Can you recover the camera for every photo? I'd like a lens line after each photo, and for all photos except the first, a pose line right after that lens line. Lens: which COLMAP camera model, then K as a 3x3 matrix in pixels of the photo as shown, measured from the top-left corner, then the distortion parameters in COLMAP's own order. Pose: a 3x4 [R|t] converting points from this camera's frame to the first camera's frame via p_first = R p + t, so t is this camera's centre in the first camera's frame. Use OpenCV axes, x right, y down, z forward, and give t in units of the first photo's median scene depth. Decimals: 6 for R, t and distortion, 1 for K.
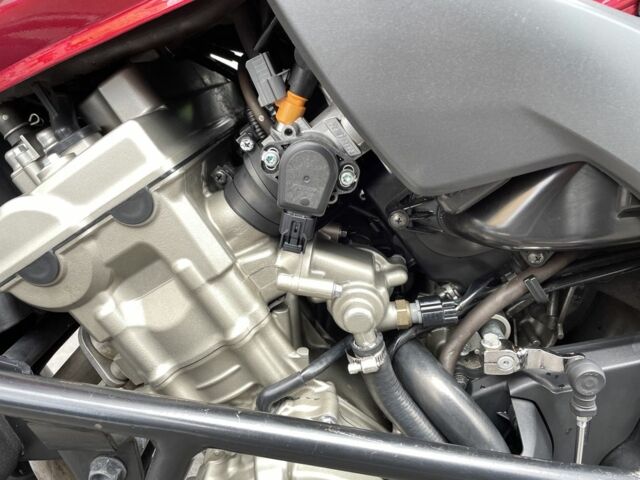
lens RADIAL K [[500.6, 0, 320.0], [0, 500.6, 240.0], [0, 0, 1]] dist [0.104094, -0.140519]
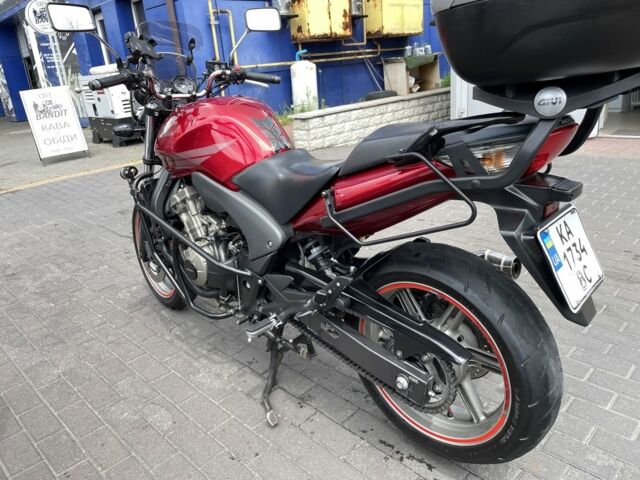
lens RADIAL K [[500.6, 0, 320.0], [0, 500.6, 240.0], [0, 0, 1]] dist [0.104094, -0.140519]
pose [[0.758291, 0.286929, -0.585377, 4.207855], [-0.260384, 0.956502, 0.131541, -0.767249], [0.597658, 0.052677, 0.800019, -2.635681]]
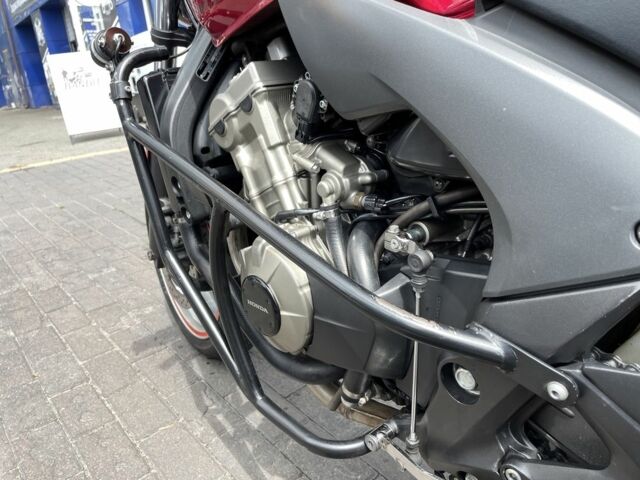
lens RADIAL K [[500.6, 0, 320.0], [0, 500.6, 240.0], [0, 0, 1]] dist [0.104094, -0.140519]
pose [[0.698278, 0.307810, -0.646266, 1.276242], [-0.277936, 0.948578, 0.151494, 0.065314], [0.659666, 0.073836, 0.747923, -0.315101]]
